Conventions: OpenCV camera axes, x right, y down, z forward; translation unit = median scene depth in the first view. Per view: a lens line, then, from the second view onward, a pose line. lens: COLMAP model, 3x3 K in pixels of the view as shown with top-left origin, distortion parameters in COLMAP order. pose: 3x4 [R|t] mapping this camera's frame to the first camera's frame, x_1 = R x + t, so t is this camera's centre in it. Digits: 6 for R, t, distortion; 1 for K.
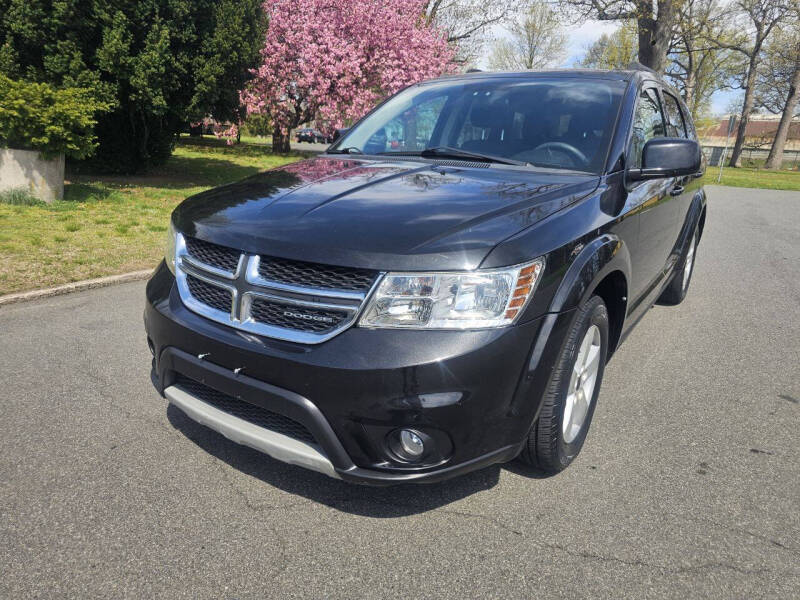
lens RADIAL K [[547.6, 0, 409.2], [0, 547.6, 300.3], [0, 0, 1]] dist [0.038438, -0.030768]
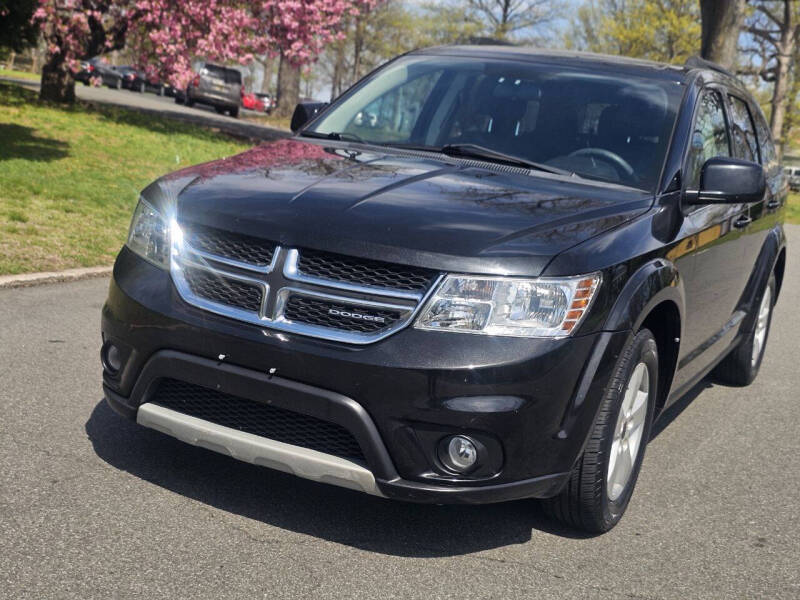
lens RADIAL K [[1090.3, 0, 407.6], [0, 1090.3, 288.6], [0, 0, 1]] dist [0.136410, -0.385185]
pose [[0.988016, 0.071334, 0.136878, -0.070279], [-0.055111, 0.991381, -0.118855, 0.039448], [-0.144176, 0.109887, 0.983432, -0.167855]]
